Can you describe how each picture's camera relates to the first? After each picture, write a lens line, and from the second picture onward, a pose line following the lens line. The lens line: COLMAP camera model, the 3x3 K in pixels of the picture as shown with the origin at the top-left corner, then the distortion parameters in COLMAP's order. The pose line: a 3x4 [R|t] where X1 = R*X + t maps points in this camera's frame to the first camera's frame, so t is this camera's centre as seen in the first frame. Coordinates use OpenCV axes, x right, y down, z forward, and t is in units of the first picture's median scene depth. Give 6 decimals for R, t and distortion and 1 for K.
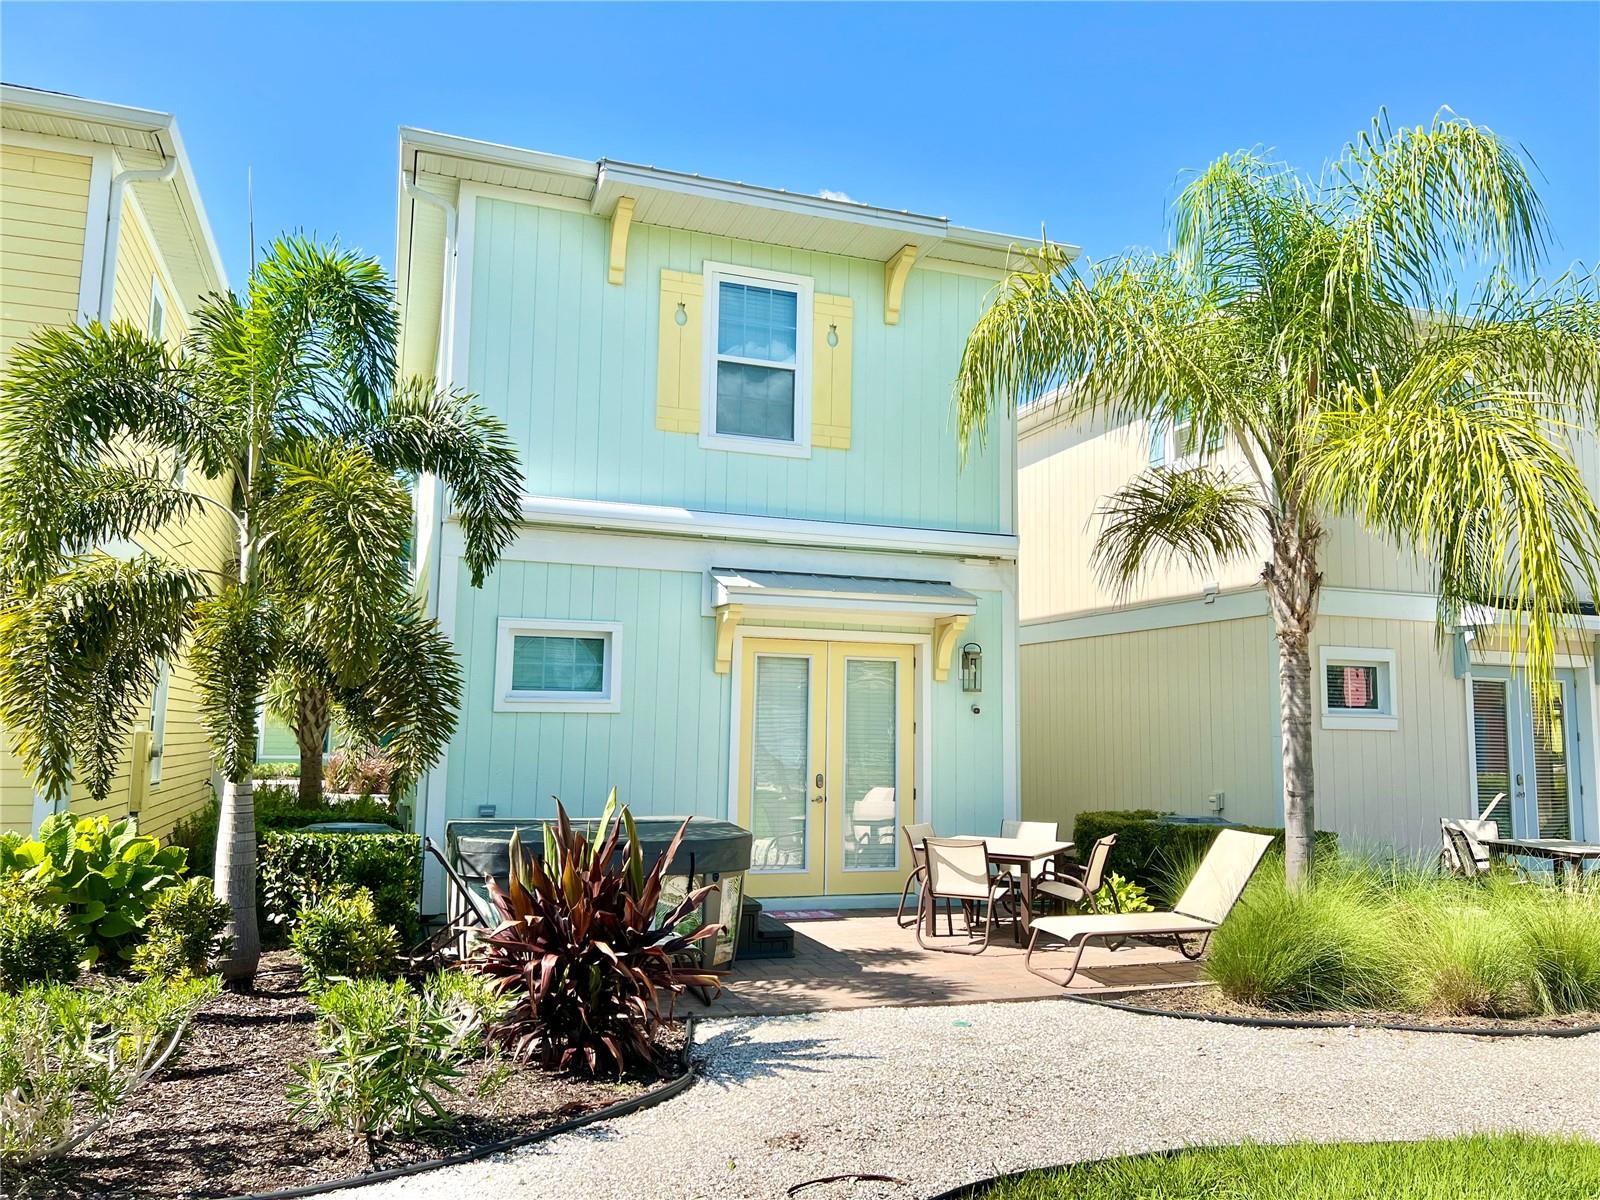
lens RADIAL K [[1184.2, 0, 800.0], [0, 1184.2, 600.0], [0, 0, 1]] dist [0.102013, -0.190310]
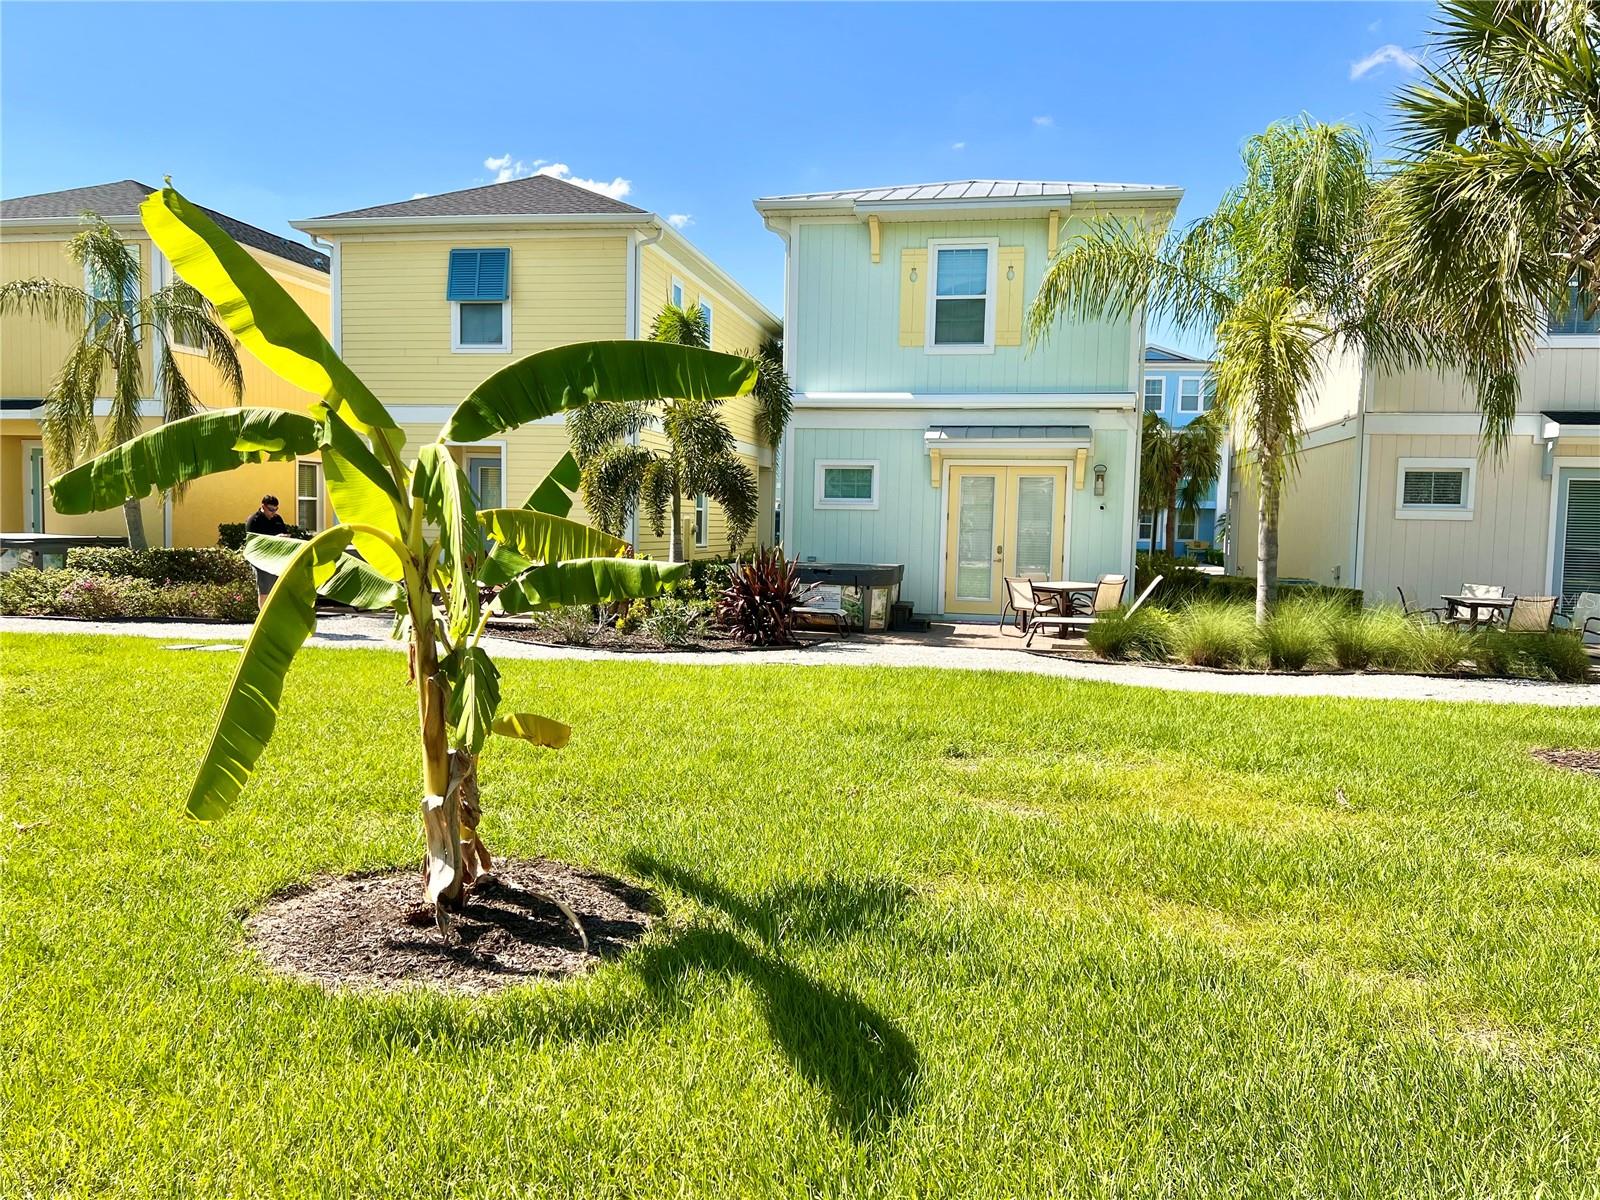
lens RADIAL K [[1184.2, 0, 800.0], [0, 1184.2, 600.0], [0, 0, 1]] dist [0.102013, -0.190310]
pose [[0.860258, 0.034562, -0.508687, 0.635322], [0.049858, 0.987216, 0.151392, -0.047511], [0.507416, -0.155598, 0.847537, -0.590185]]
